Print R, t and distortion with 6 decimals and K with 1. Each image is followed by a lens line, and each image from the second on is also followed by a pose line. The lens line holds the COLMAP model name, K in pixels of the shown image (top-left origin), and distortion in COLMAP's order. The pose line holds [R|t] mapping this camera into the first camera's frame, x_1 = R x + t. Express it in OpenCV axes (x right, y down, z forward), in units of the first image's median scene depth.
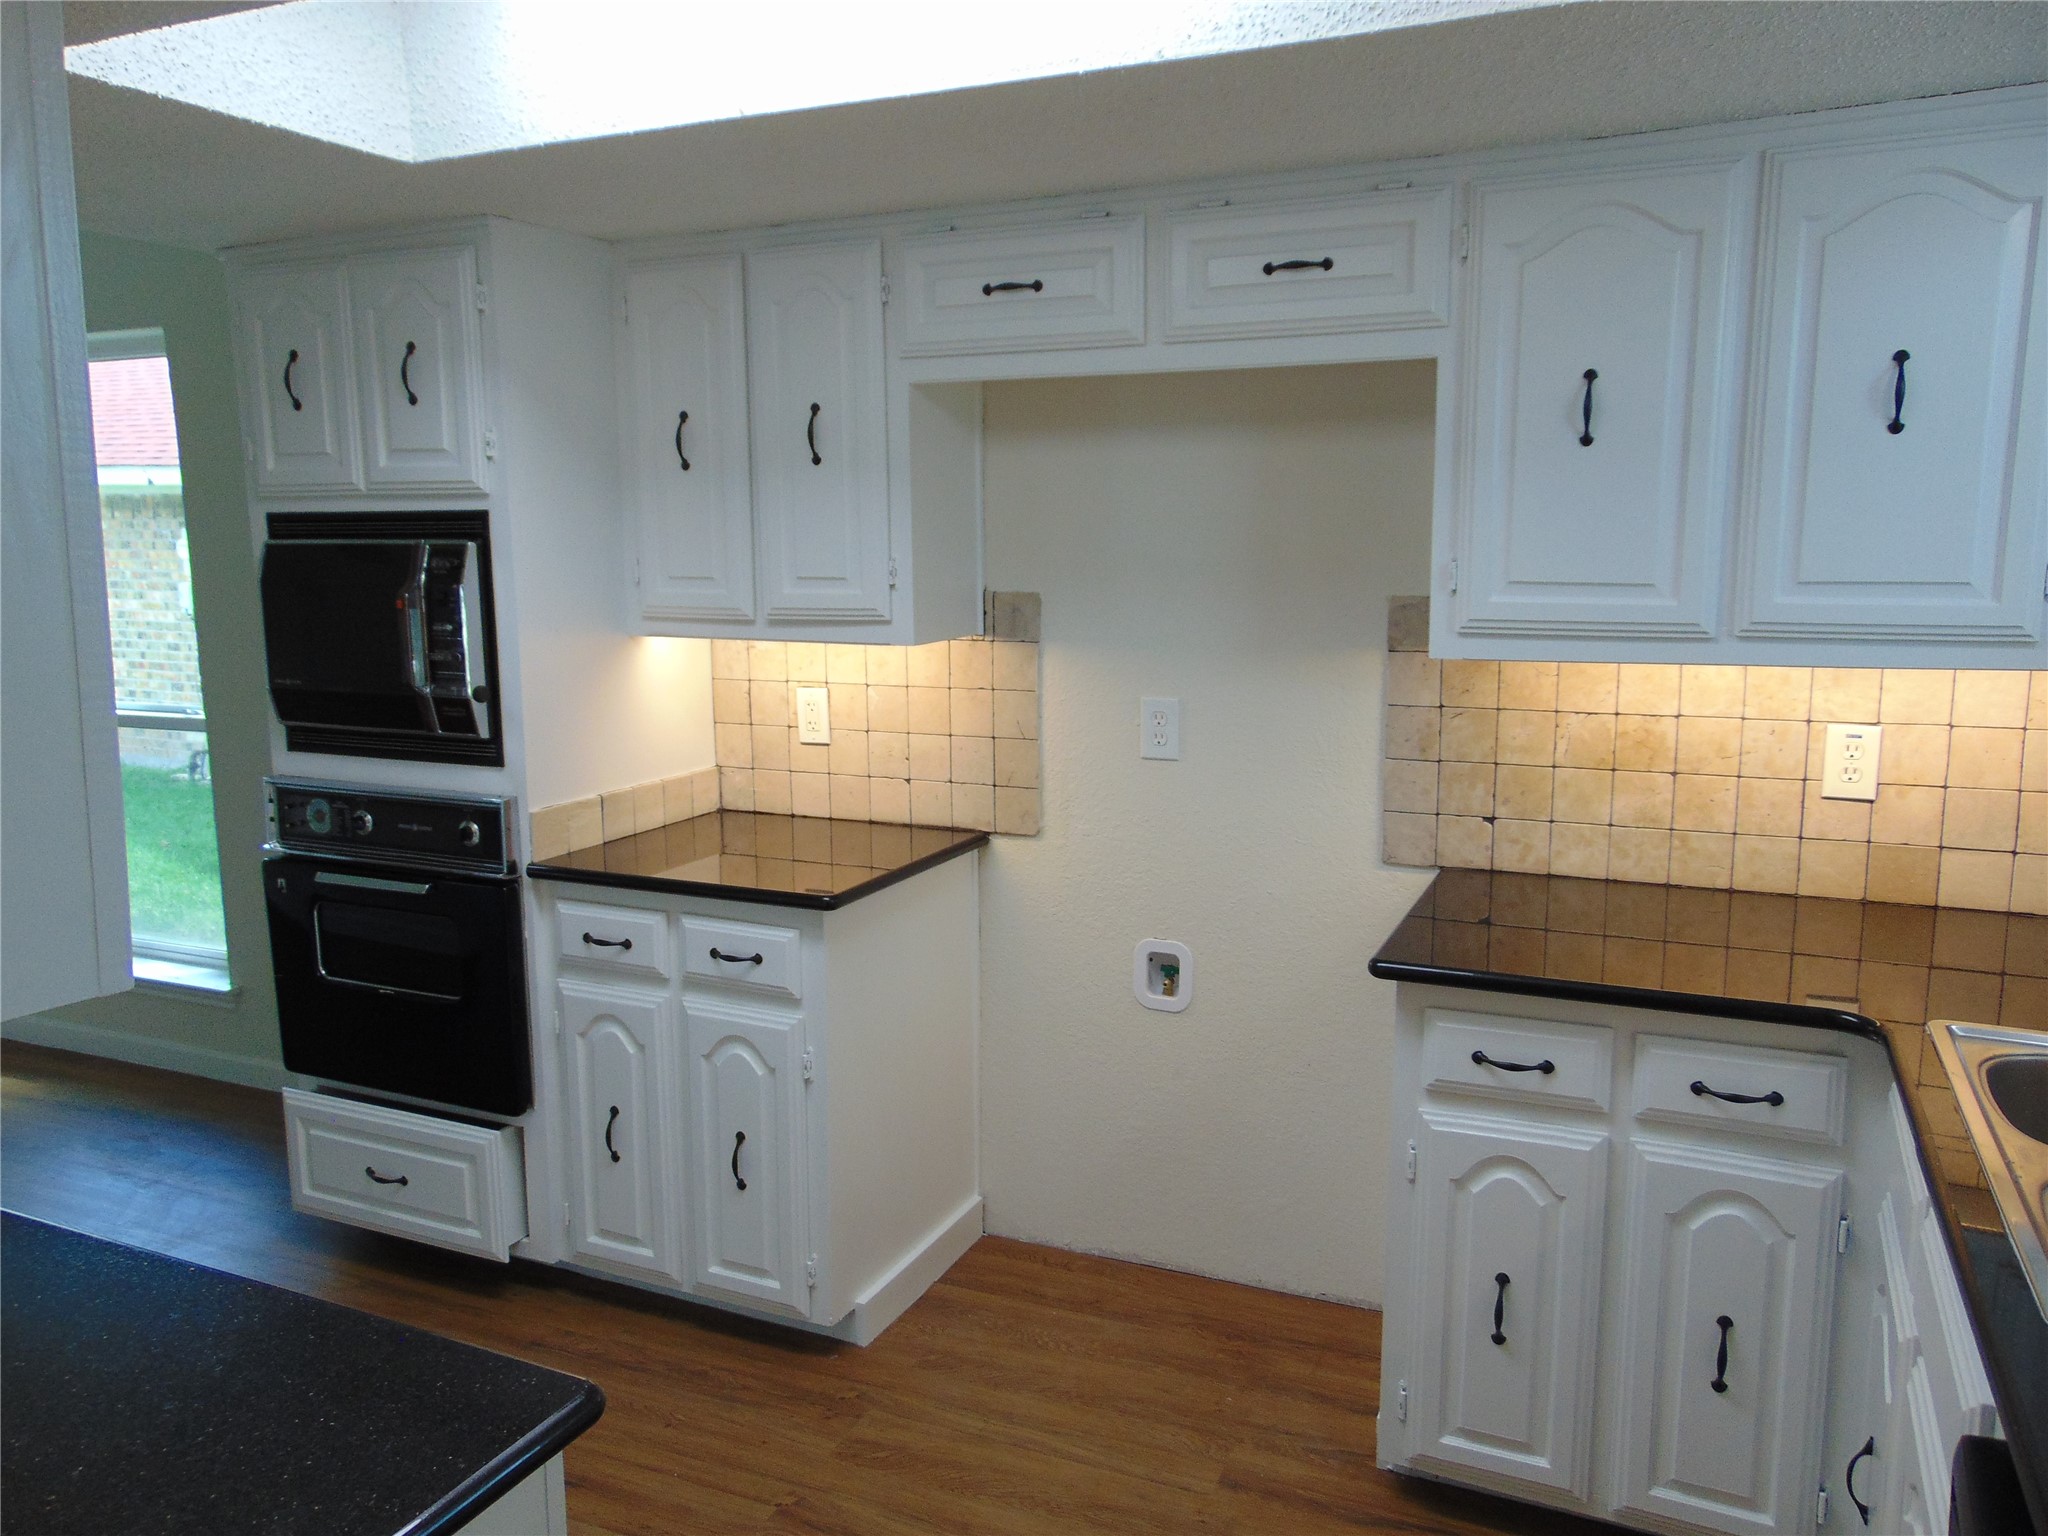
lens RADIAL K [[1539.6, 0, 1022.8], [0, 1539.6, 769.5], [0, 0, 1]] dist [-0.037812, 0.088870]
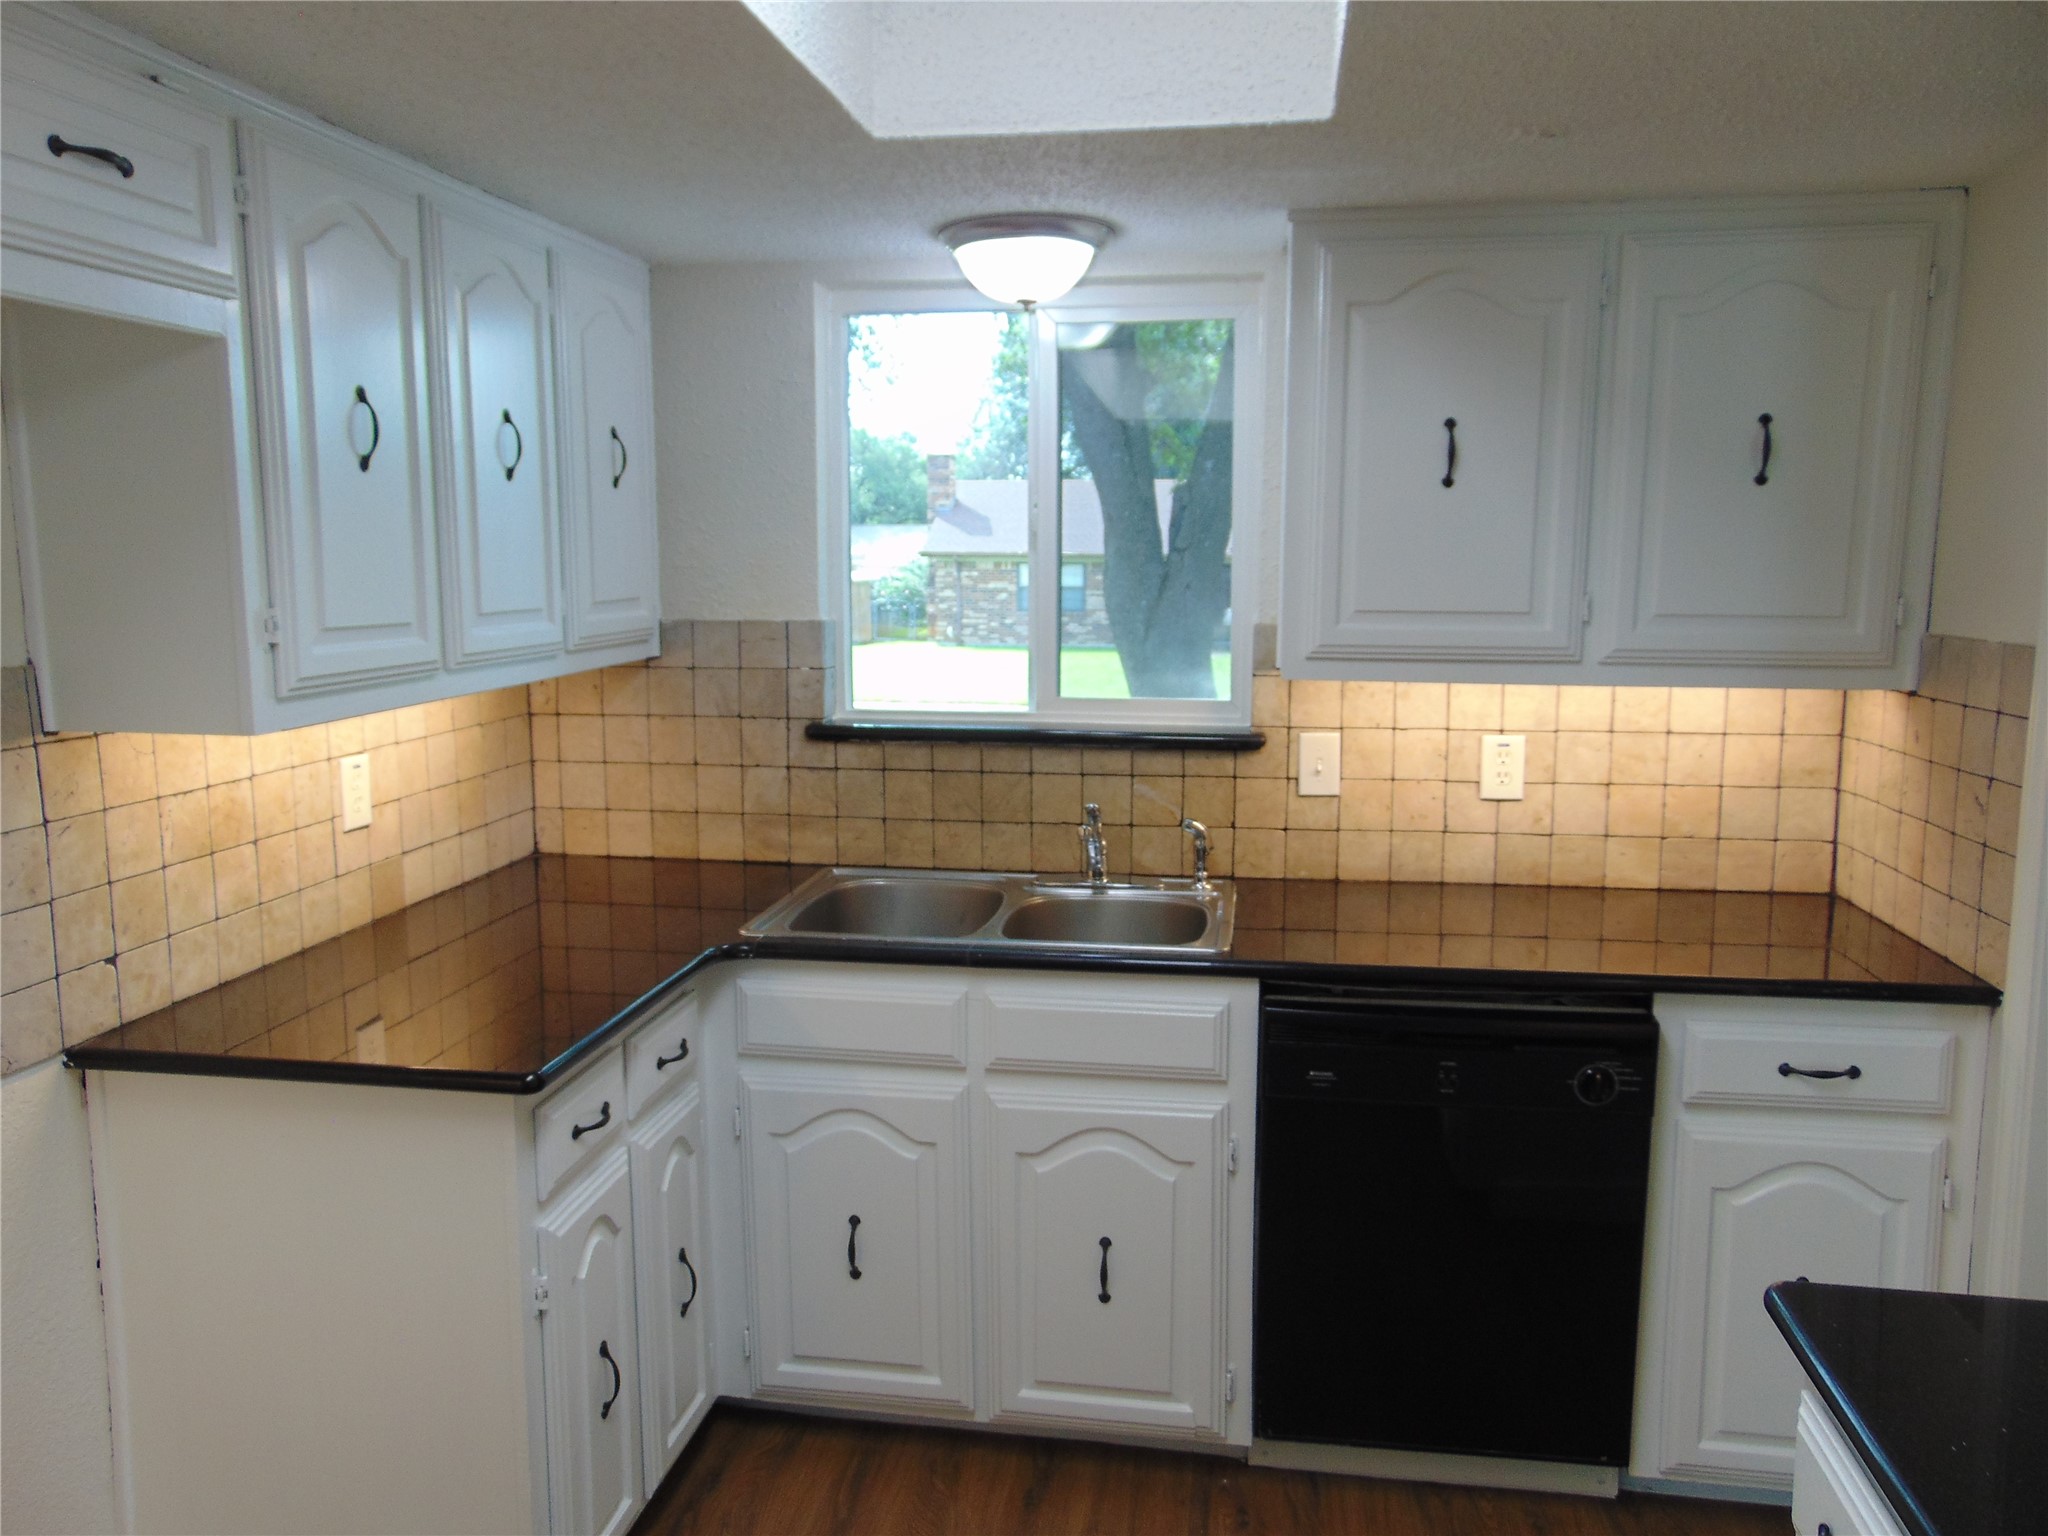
lens RADIAL K [[1539.6, 0, 1022.8], [0, 1539.6, 769.5], [0, 0, 1]] dist [-0.037812, 0.088870]
pose [[-0.266505, -0.127194, 0.955404, -0.524012], [0.159521, 0.971763, 0.173869, -0.118746], [-0.950541, 0.198744, -0.238689, 0.764848]]
